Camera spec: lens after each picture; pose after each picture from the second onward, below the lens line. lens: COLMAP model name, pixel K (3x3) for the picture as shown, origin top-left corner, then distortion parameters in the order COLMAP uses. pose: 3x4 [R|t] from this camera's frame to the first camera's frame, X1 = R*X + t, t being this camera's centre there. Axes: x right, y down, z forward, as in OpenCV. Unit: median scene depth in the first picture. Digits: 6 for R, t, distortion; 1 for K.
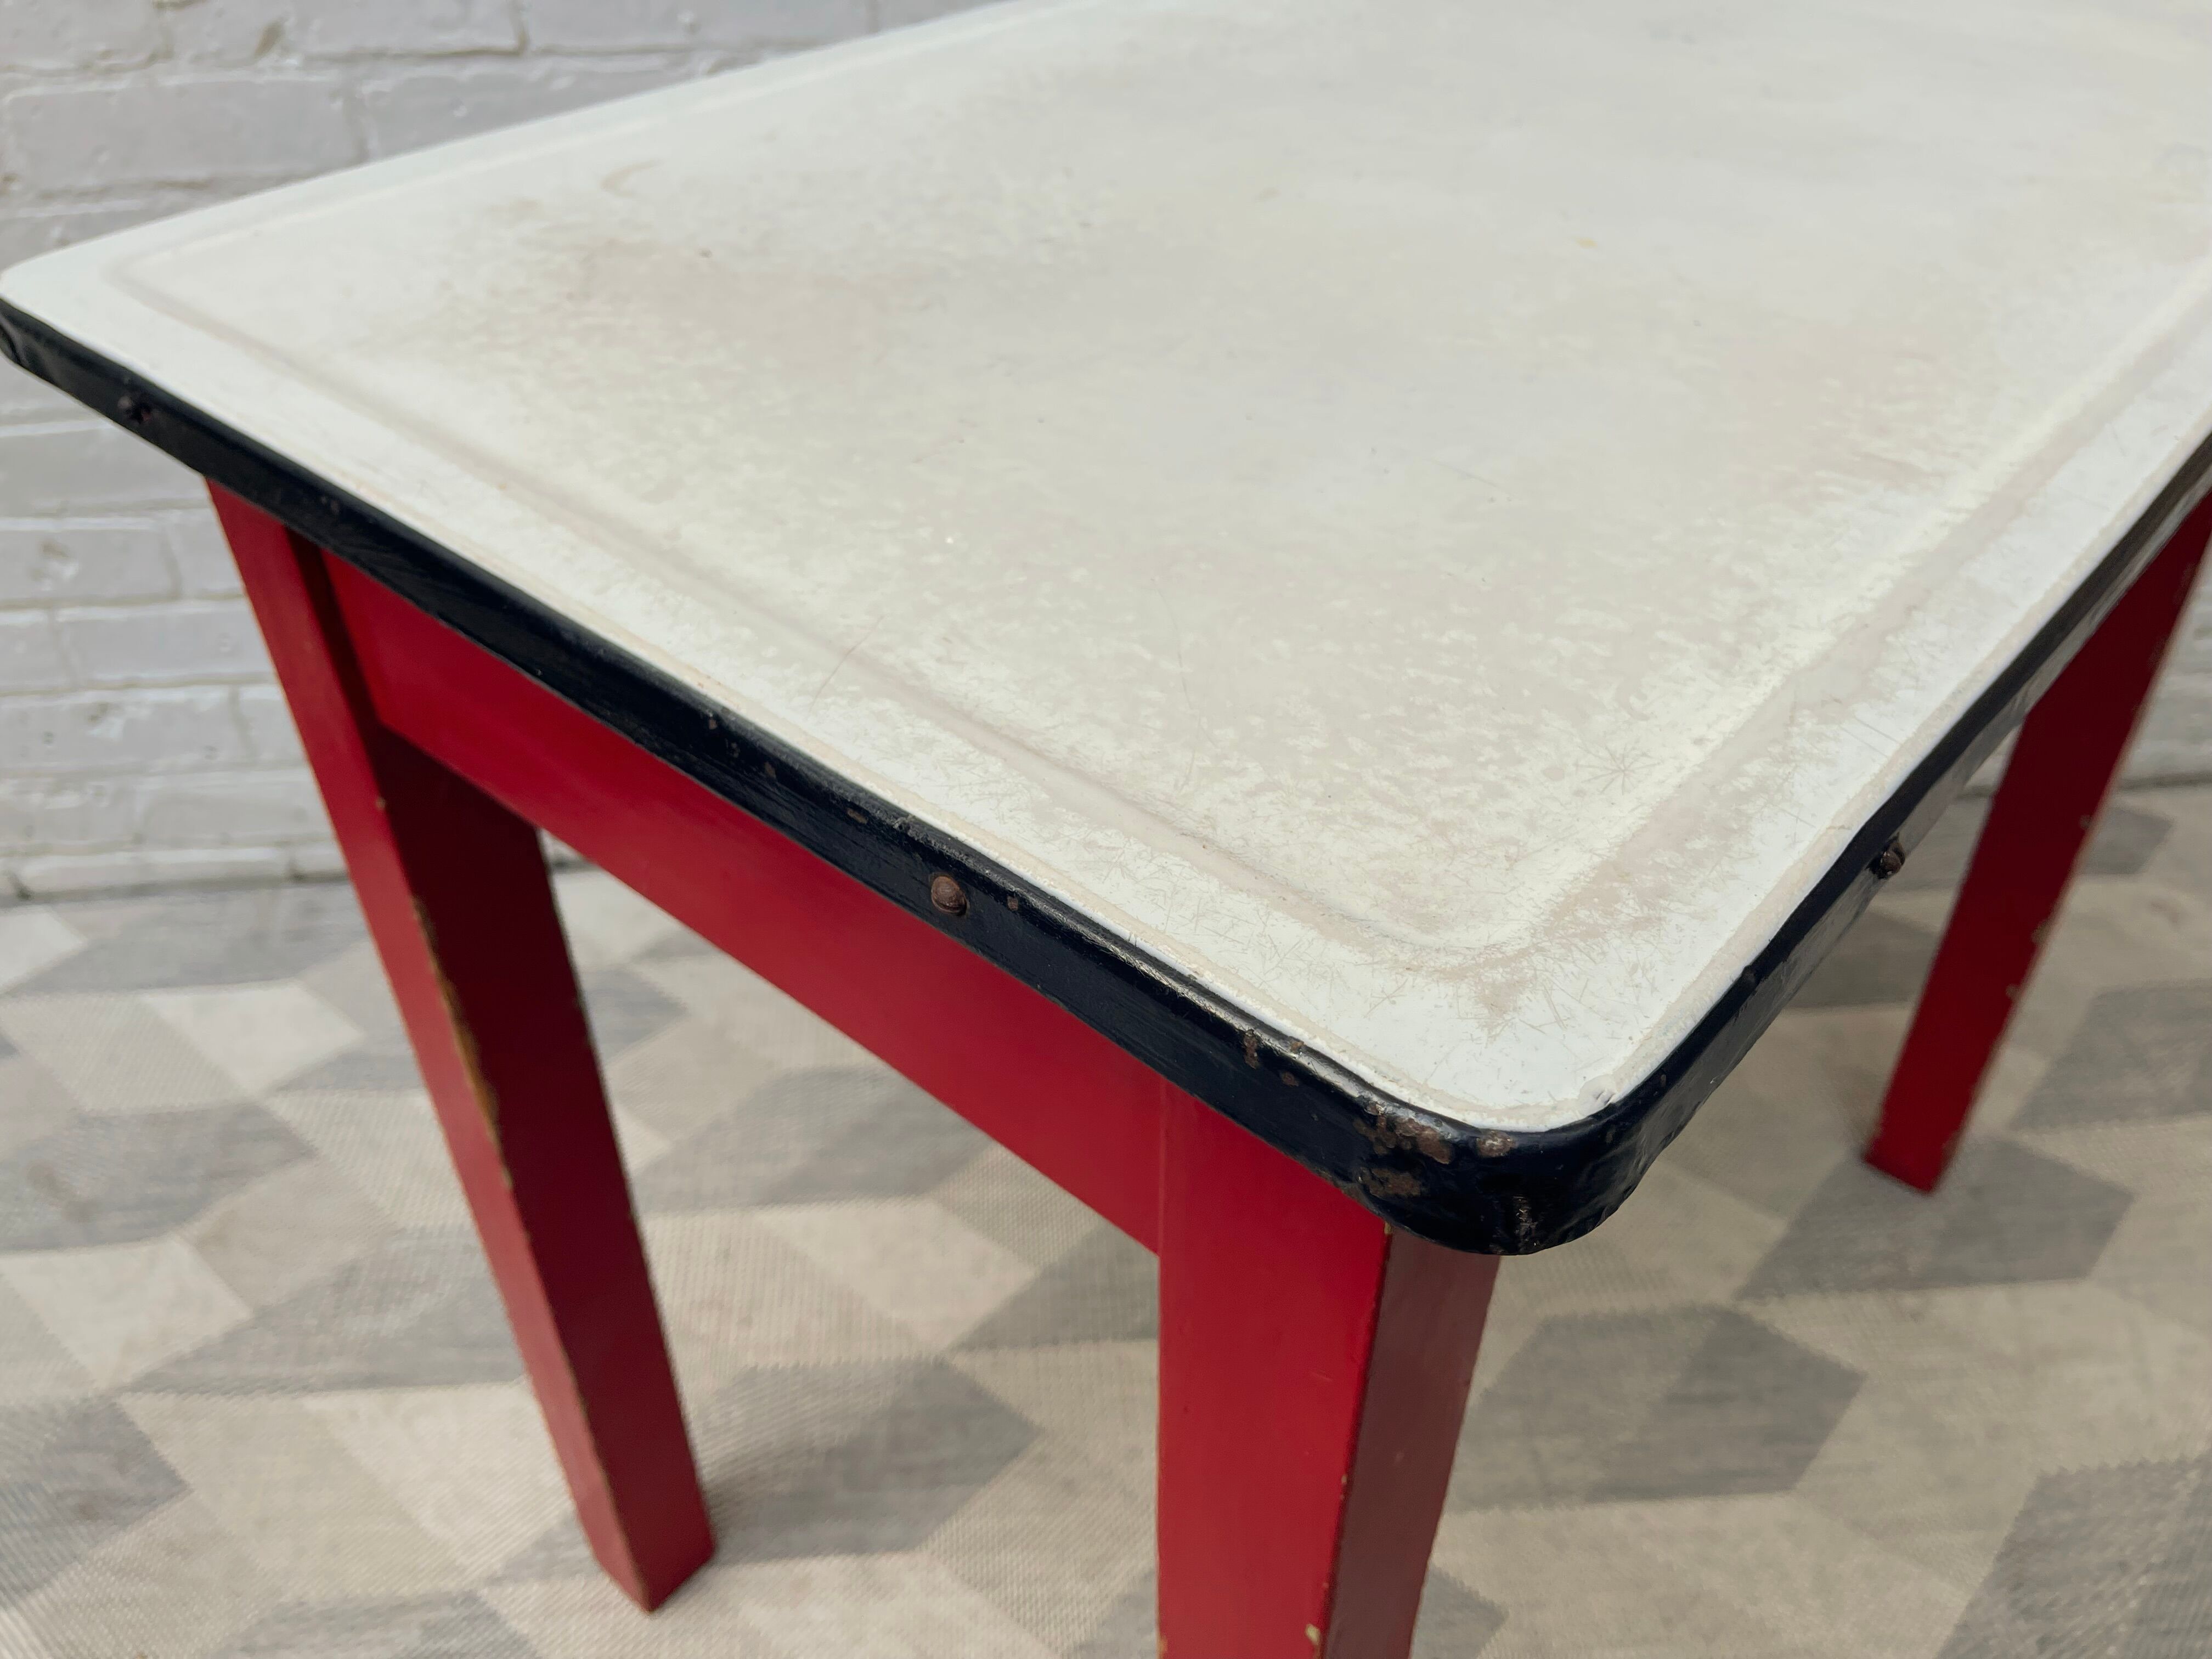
lens RADIAL K [[1728.8, 0, 1106.3], [0, 1728.8, 839.1], [0, 0, 1]] dist [0.021492, -0.040355]
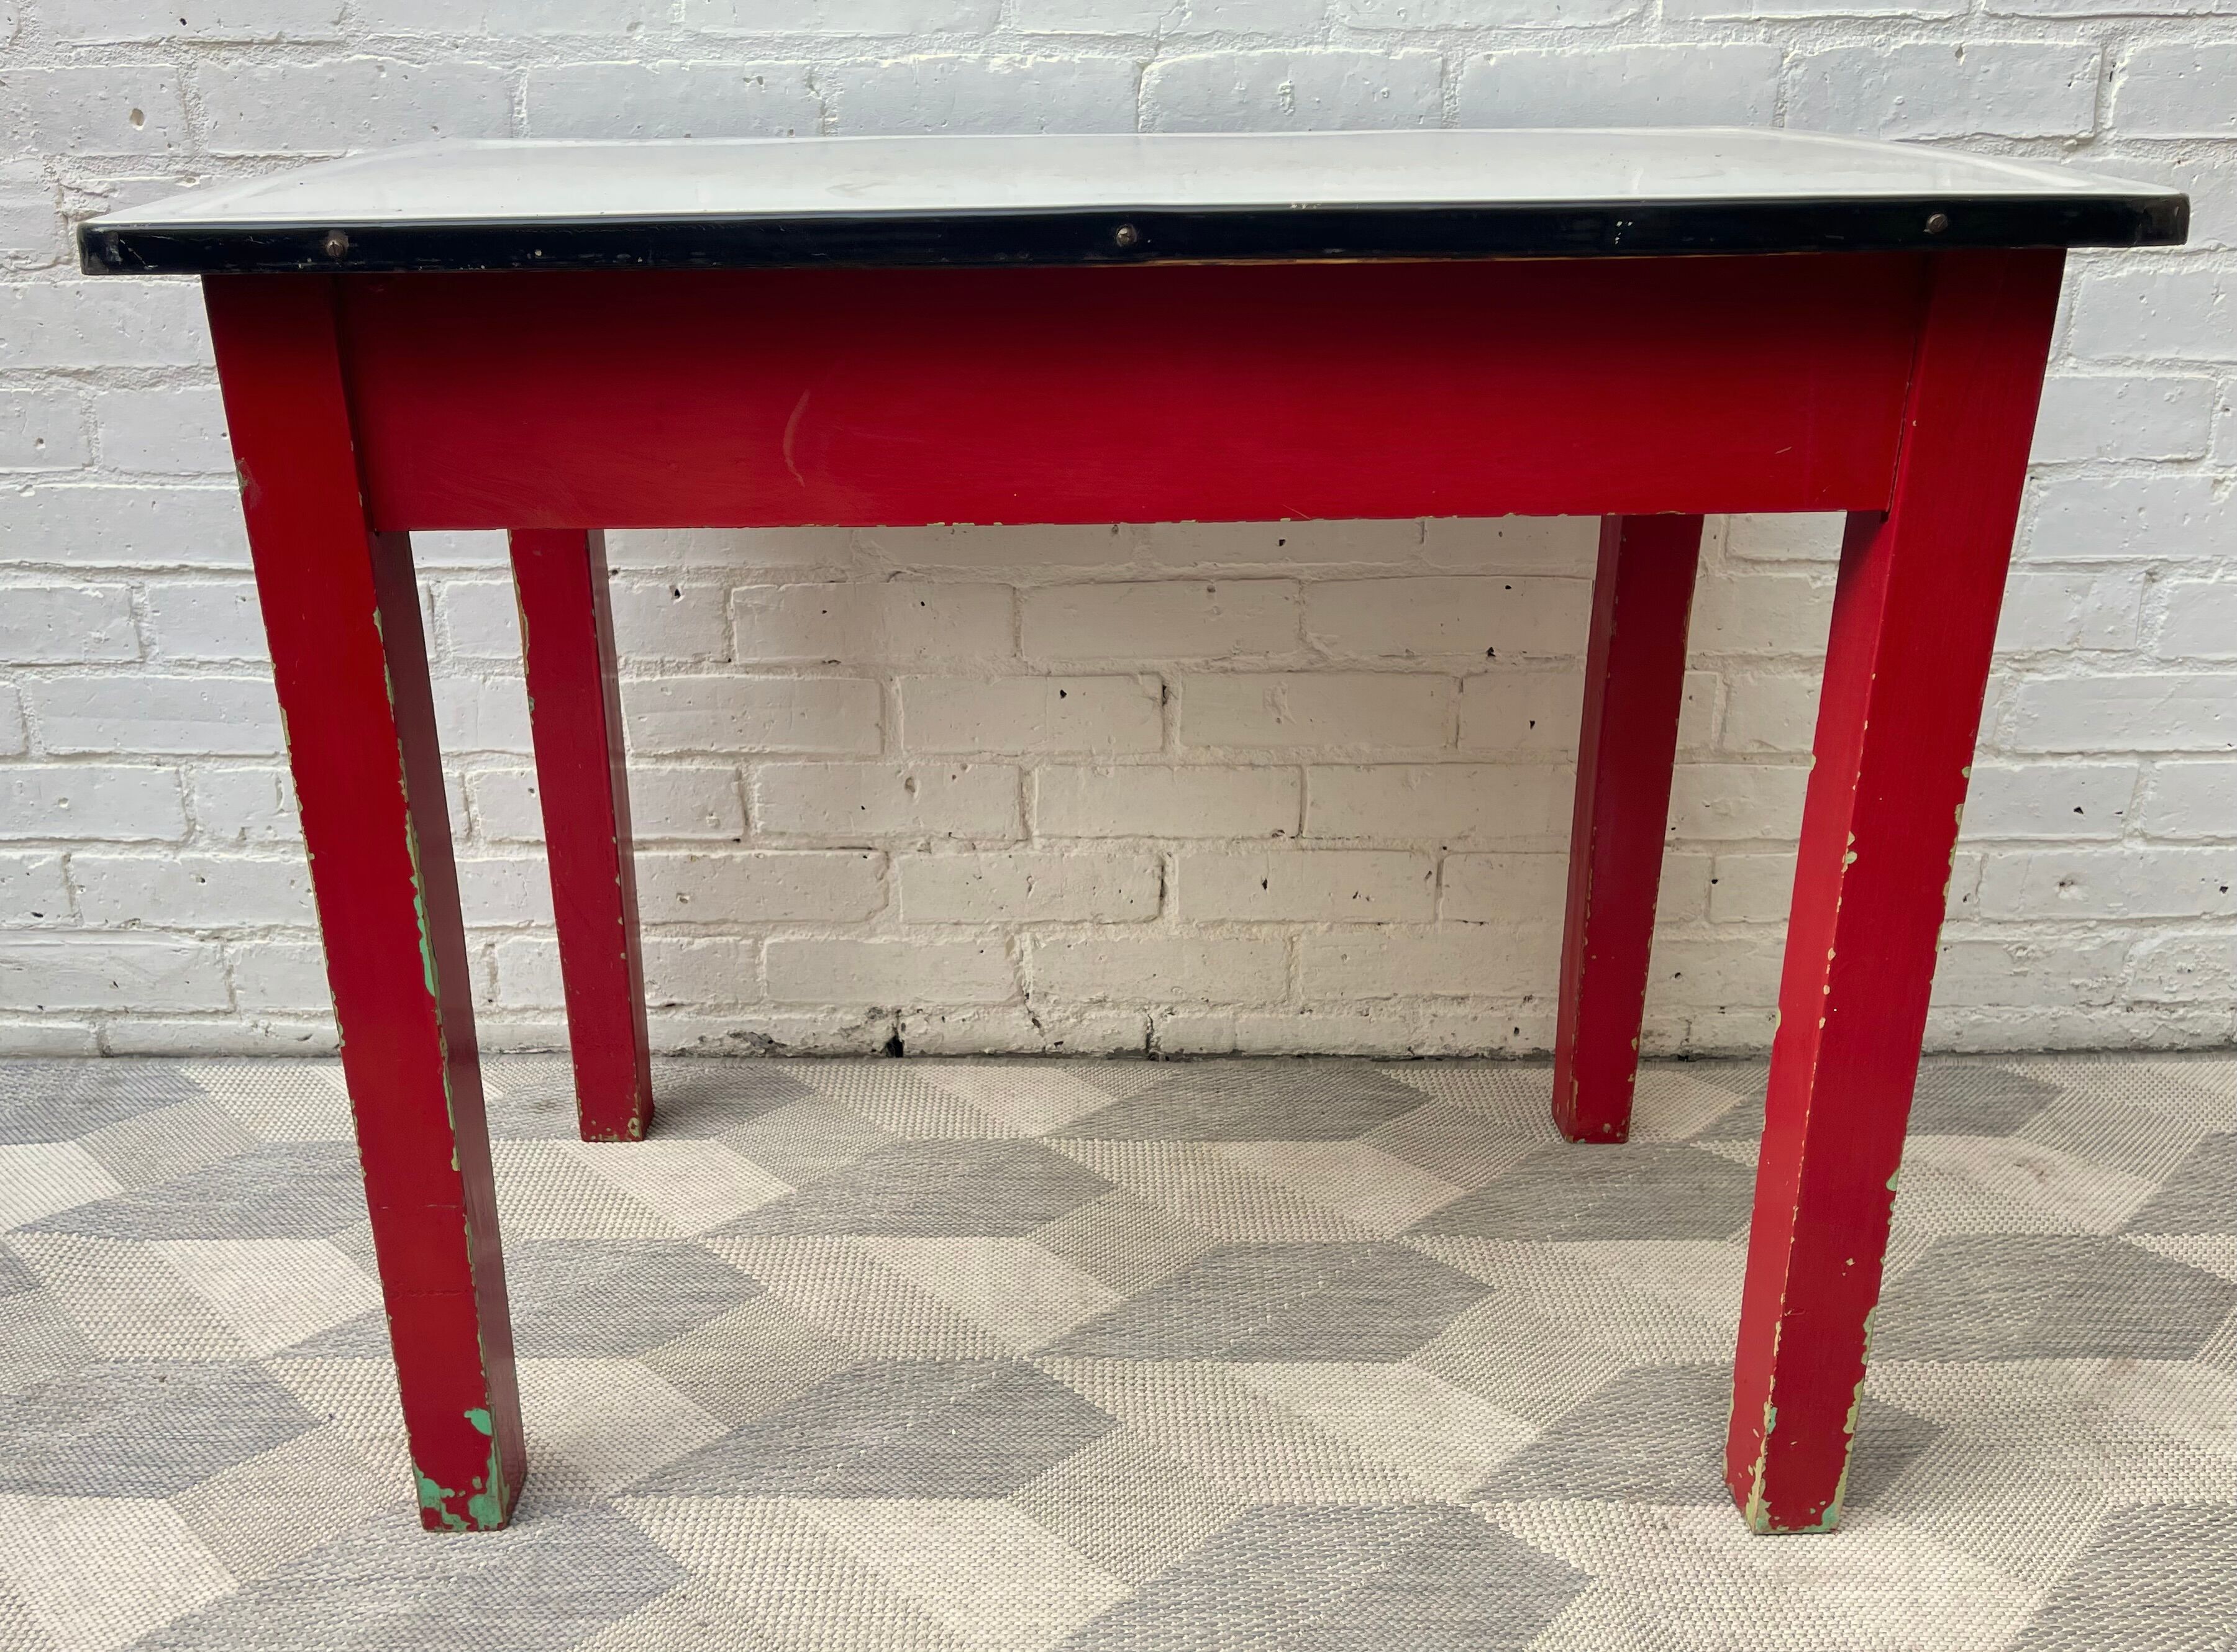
lens RADIAL K [[1902.8, 0, 1039.8], [0, 1902.8, 810.2], [0, 0, 1]] dist [0.054417, -0.063347]
pose [[0.995781, 0.031880, -0.086044, 0.215741], [-0.052737, 0.966201, -0.252337, 0.183471], [0.075092, 0.255810, 0.963806, -0.089819]]
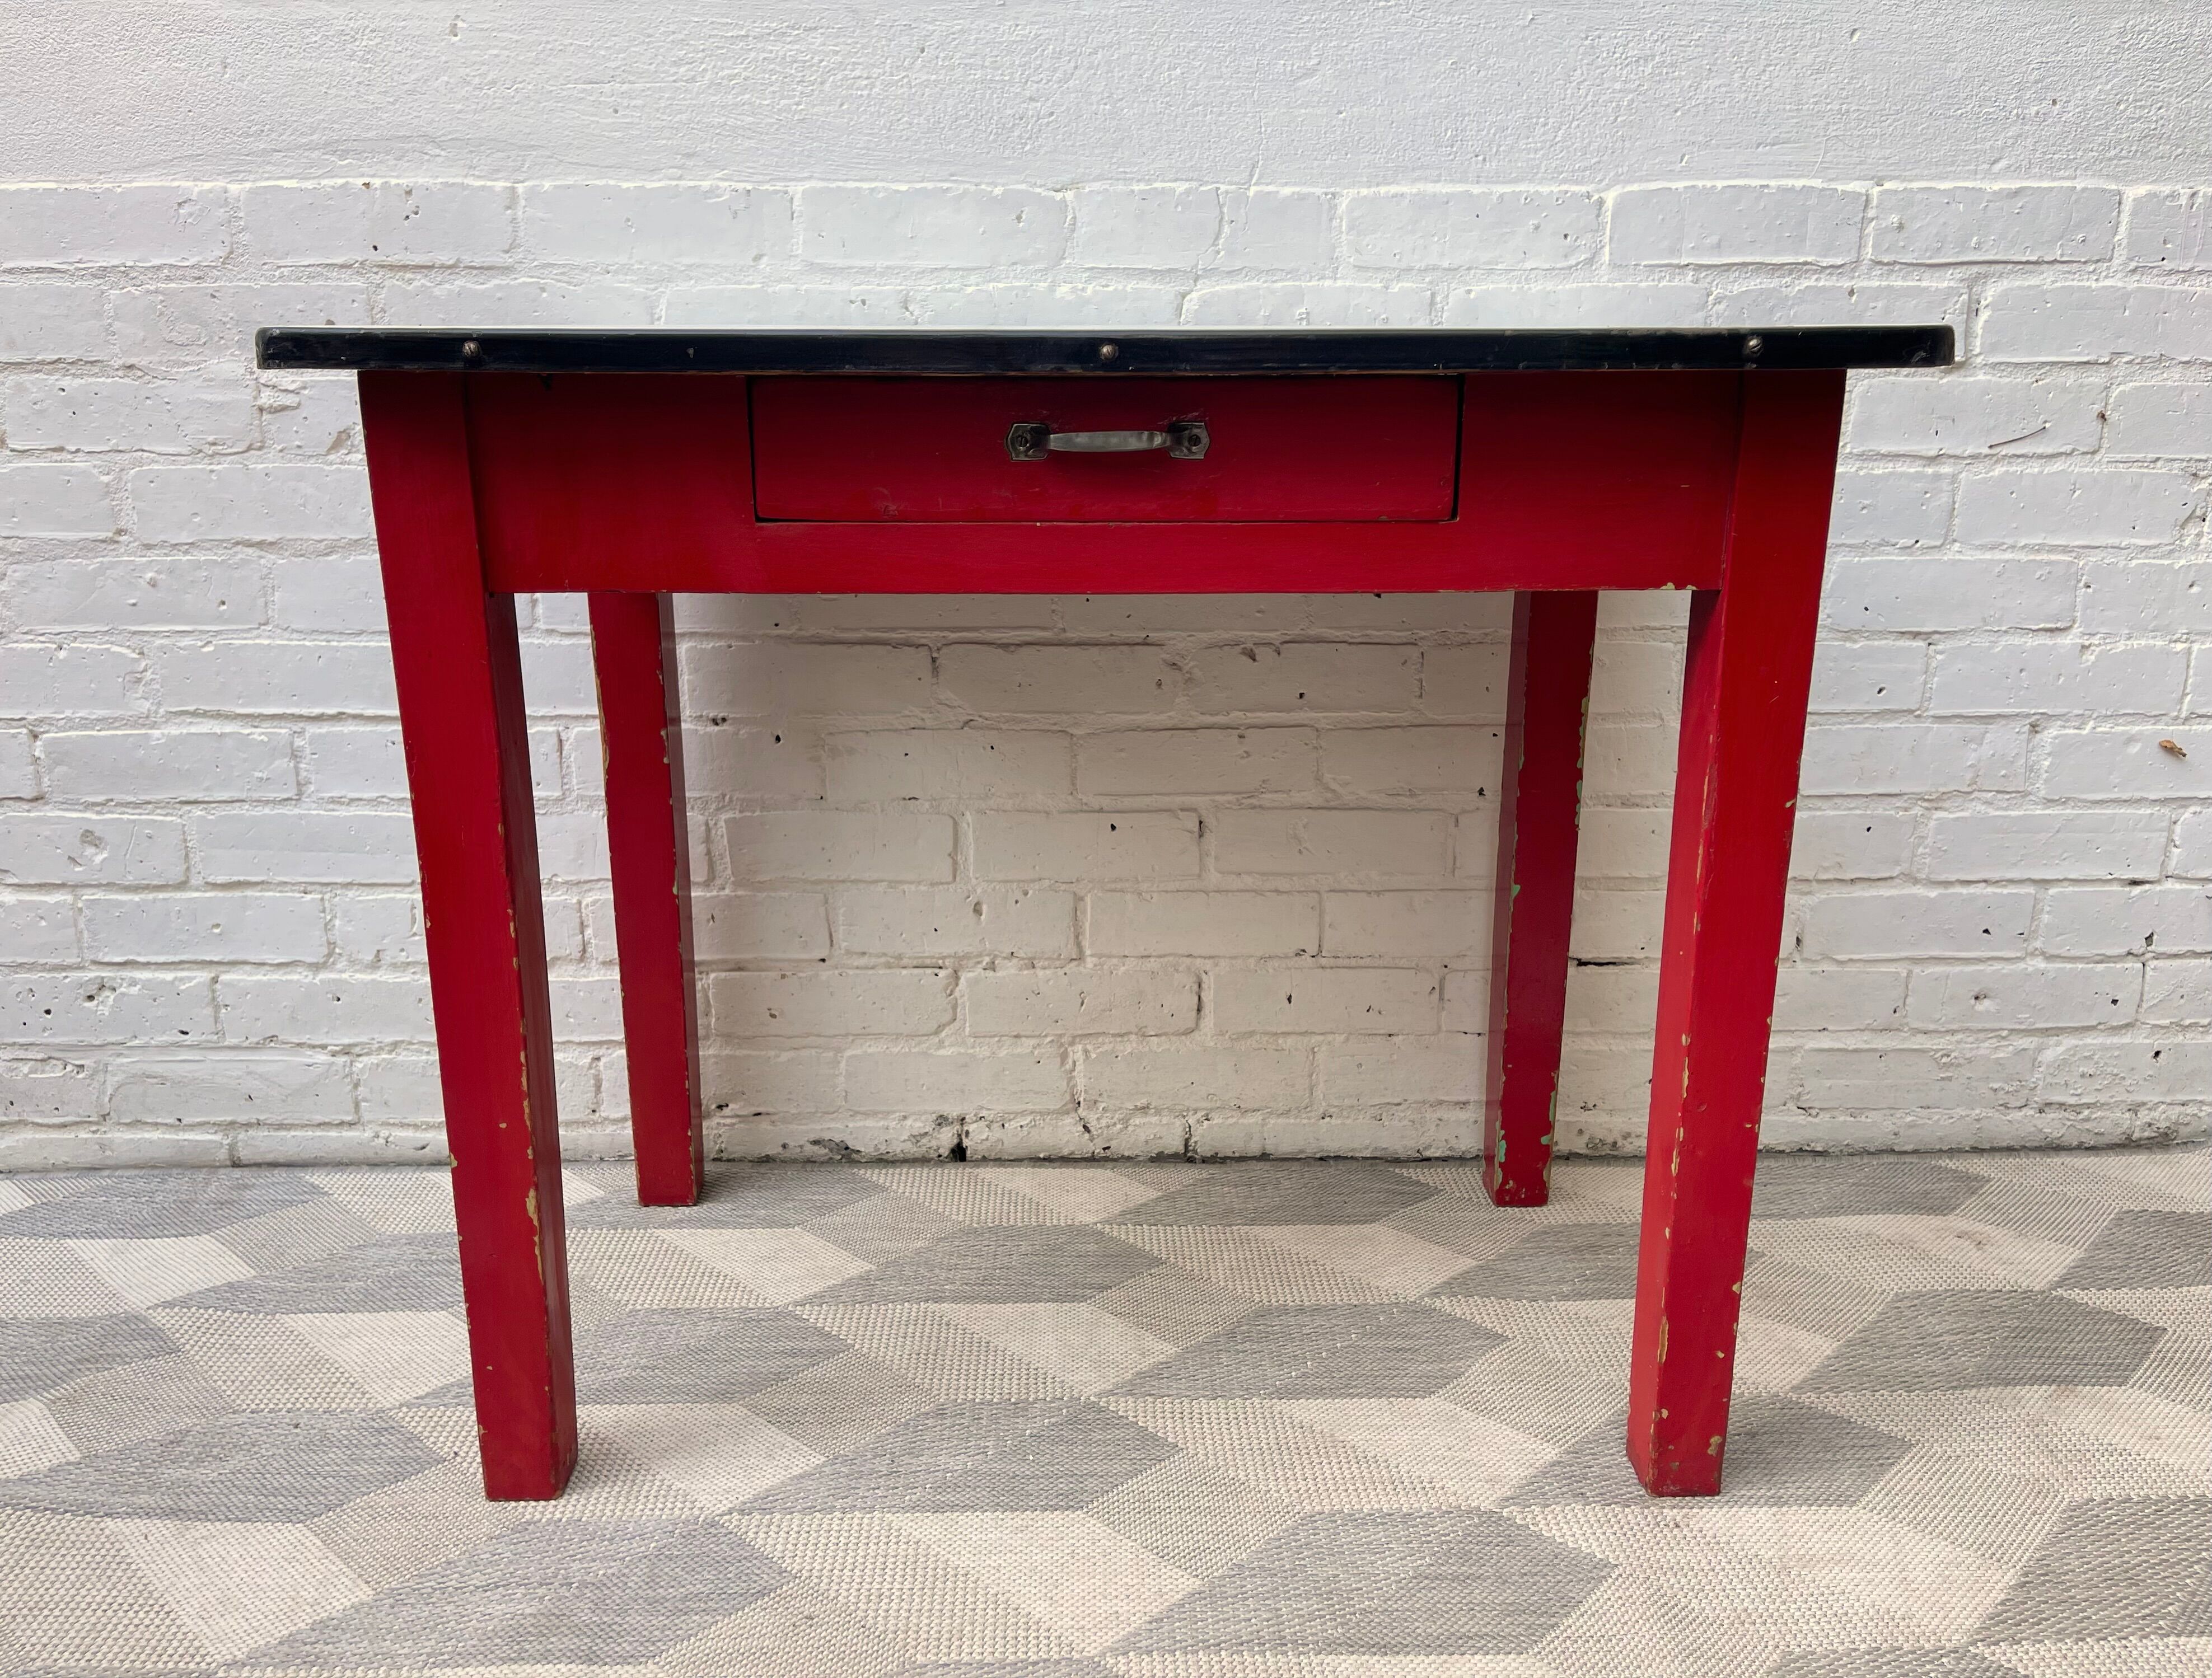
lens RADIAL K [[1717.0, 0, 1101.2], [0, 1717.0, 846.4], [0, 0, 1]] dist [0.051697, -0.058414]
pose [[0.998430, 0.021940, -0.051545, 0.176046], [-0.039822, 0.925120, -0.377580, 0.304069], [0.039401, 0.379040, 0.924541, -0.094594]]
